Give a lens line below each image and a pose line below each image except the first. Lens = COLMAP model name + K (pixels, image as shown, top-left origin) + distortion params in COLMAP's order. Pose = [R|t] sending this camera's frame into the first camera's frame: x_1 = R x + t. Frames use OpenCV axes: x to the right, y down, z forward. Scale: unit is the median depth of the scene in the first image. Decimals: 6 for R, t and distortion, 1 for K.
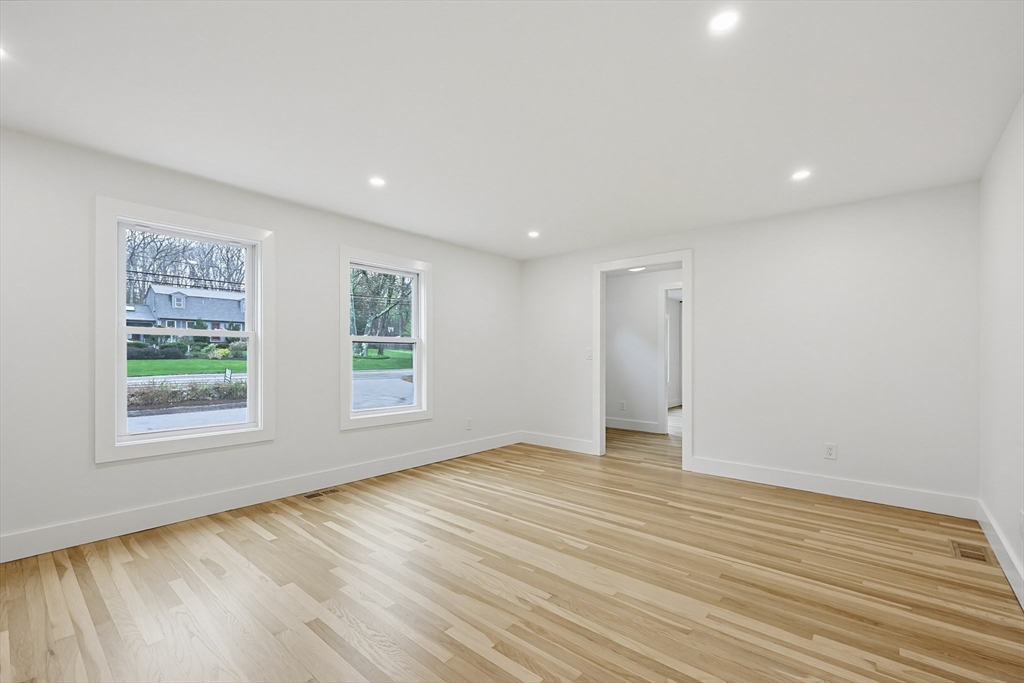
lens RADIAL K [[436.7, 0, 510.8], [0, 436.7, 336.9], [0, 0, 1]] dist [-0.000582, -0.000134]
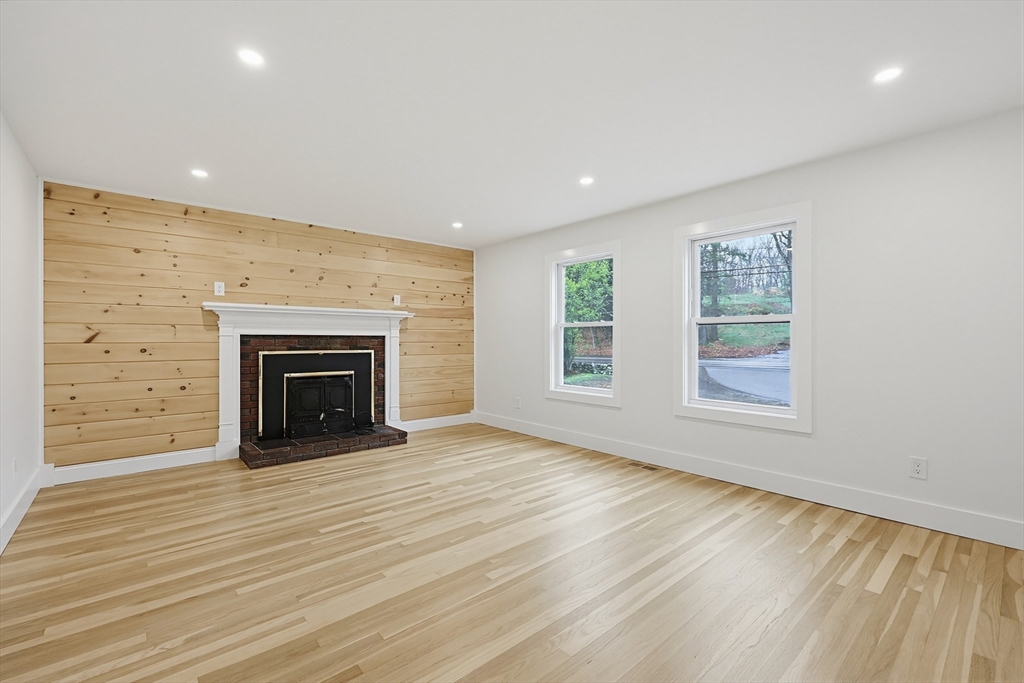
lens RADIAL K [[436.7, 0, 510.8], [0, 436.7, 336.9], [0, 0, 1]] dist [-0.000582, -0.000134]
pose [[-0.127963, -0.008148, -0.991745, 0.691514], [0.043025, 0.998979, -0.013759, 0.037893], [0.990845, -0.044430, -0.127482, 0.827639]]
